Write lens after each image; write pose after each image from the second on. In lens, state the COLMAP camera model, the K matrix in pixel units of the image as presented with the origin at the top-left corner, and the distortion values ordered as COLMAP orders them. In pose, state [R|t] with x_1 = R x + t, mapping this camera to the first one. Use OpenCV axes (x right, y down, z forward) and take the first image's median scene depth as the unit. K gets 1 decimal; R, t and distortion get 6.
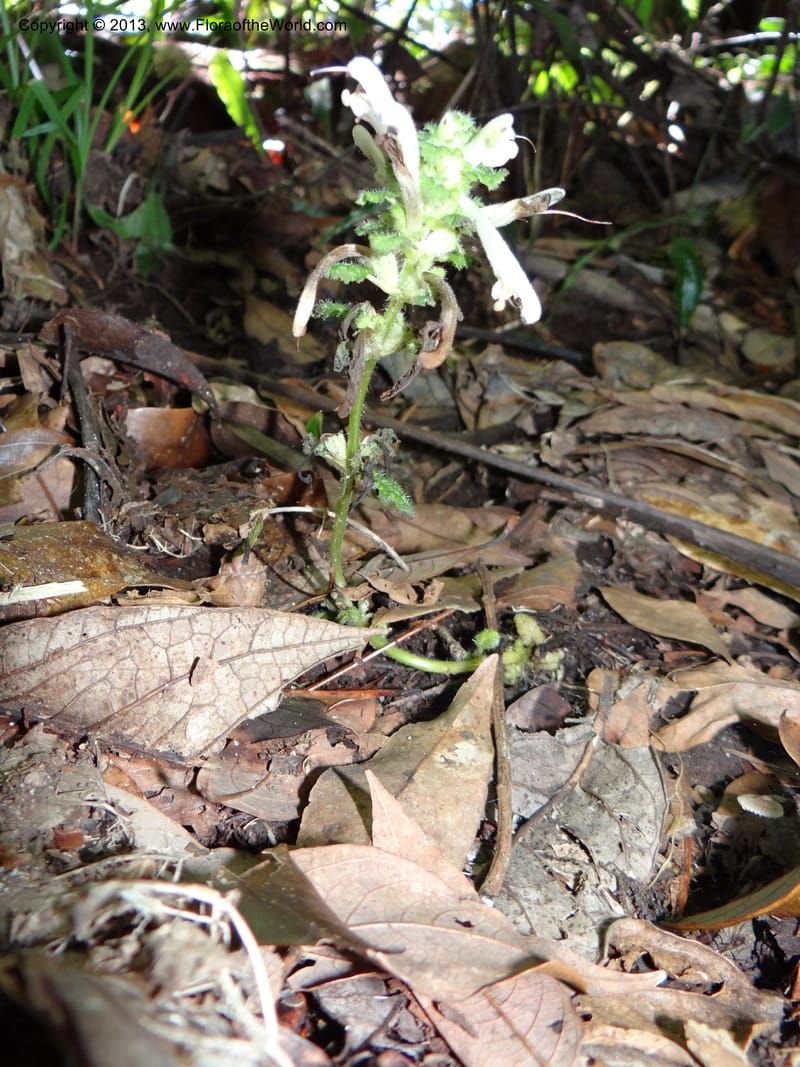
lens RADIAL K [[786.5, 0, 402.8], [0, 786.5, 502.8], [0, 0, 1]] dist [0.008273, 0.000162]
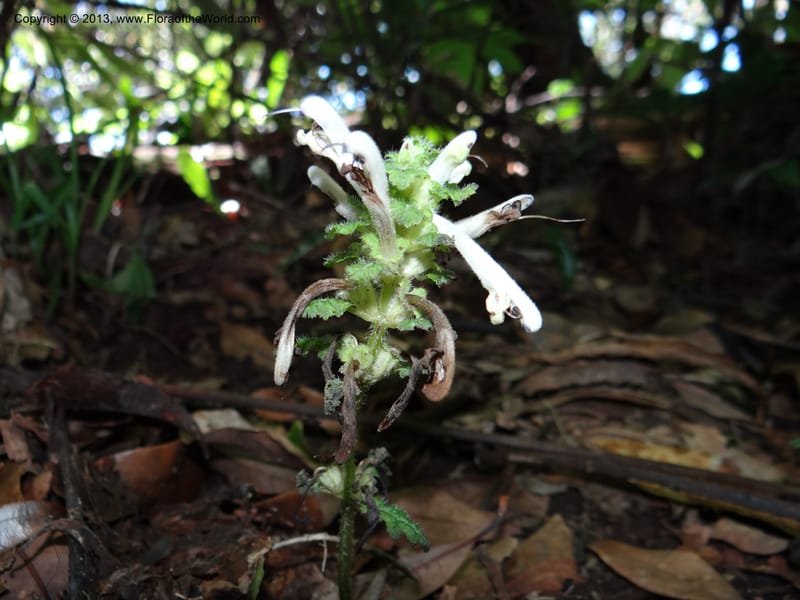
lens RADIAL K [[597.2, 0, 400.0], [0, 597.2, 300.0], [0, 0, 1]] dist [-0.008027, -0.011194]
pose [[0.982513, -0.156555, 0.100794, -0.029494], [0.176317, 0.956258, -0.233416, -0.067014], [-0.059843, 0.247106, 0.967139, 0.170342]]
